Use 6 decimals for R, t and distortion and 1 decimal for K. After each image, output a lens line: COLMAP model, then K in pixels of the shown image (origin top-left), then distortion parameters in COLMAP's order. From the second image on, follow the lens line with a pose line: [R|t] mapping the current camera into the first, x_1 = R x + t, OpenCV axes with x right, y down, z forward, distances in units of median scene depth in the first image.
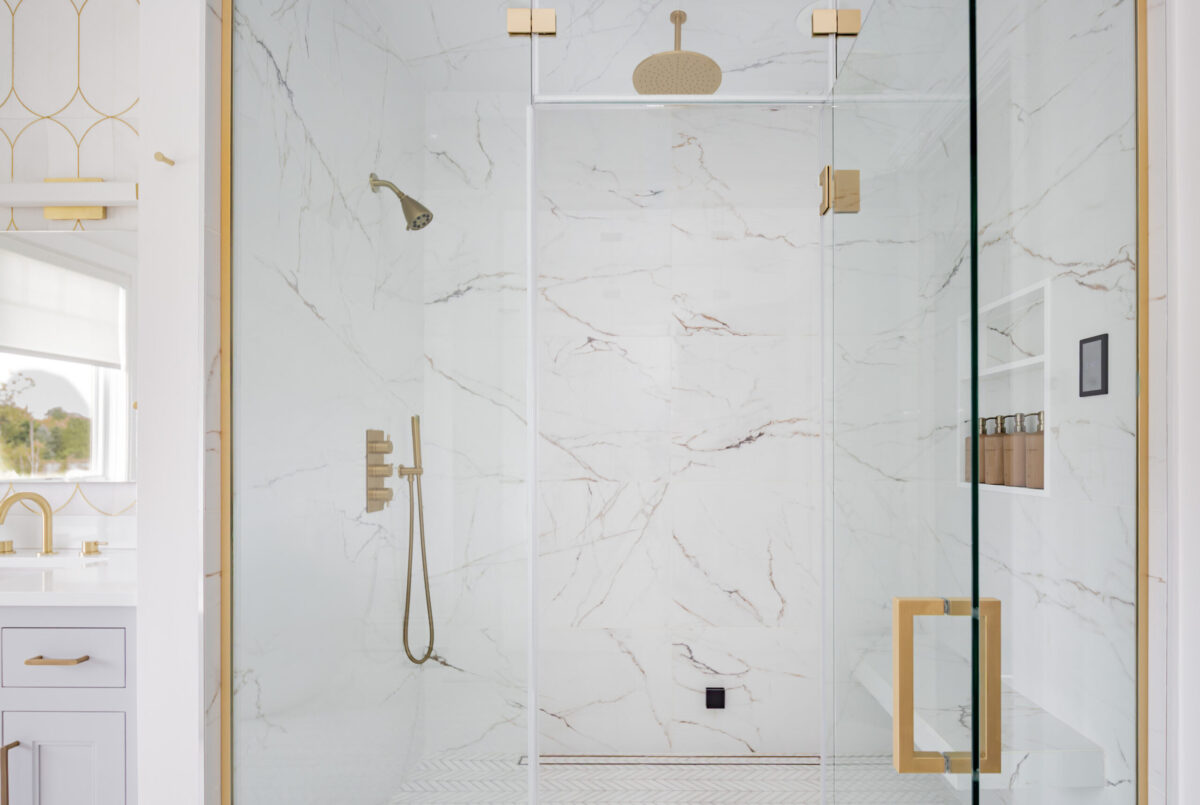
lens RADIAL K [[631.6, 0, 601.3], [0, 631.6, 448.7], [0, 0, 1]] dist [-0.001152, -0.001134]
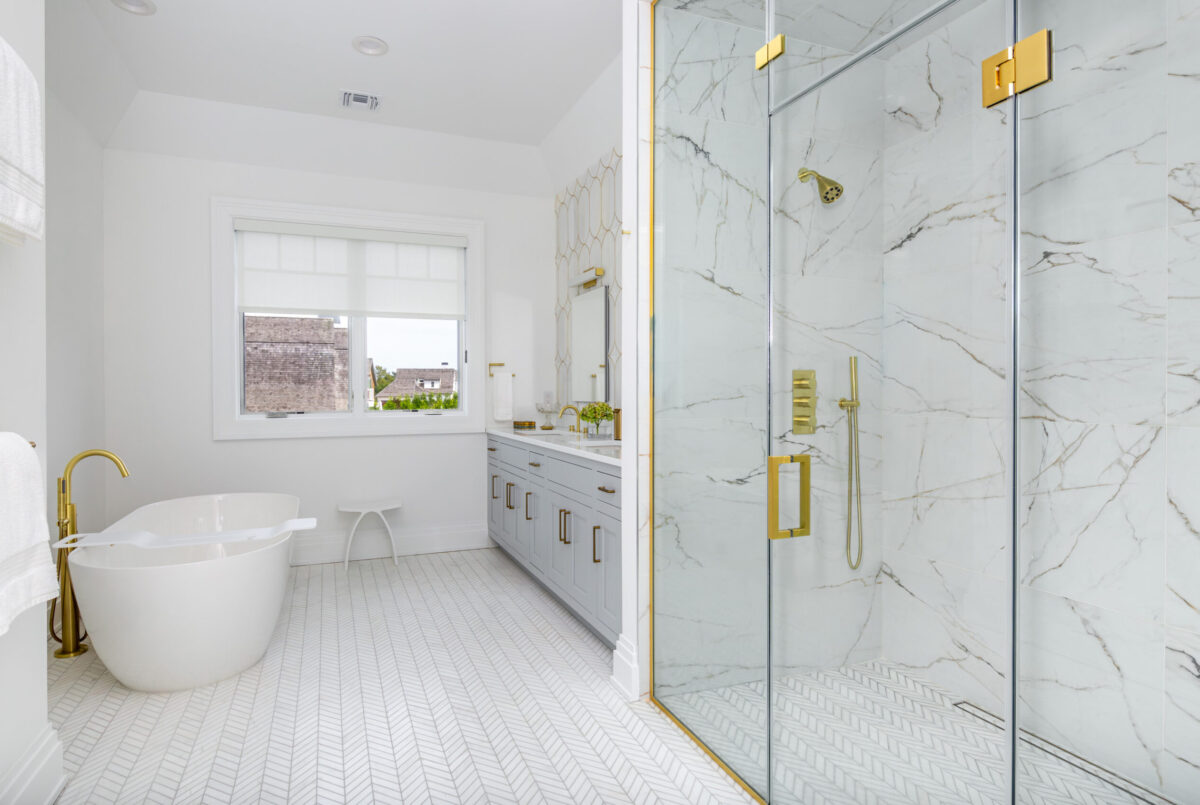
lens RADIAL K [[692.5, 0, 597.4], [0, 692.5, 391.1], [0, 0, 1]] dist [-0.004261, -0.000868]
pose [[0.341859, -0.001198, -0.939751, 0.663300], [0.004534, 0.999990, 0.000375, 0.008799], [0.939740, -0.004389, 0.341861, 0.110137]]
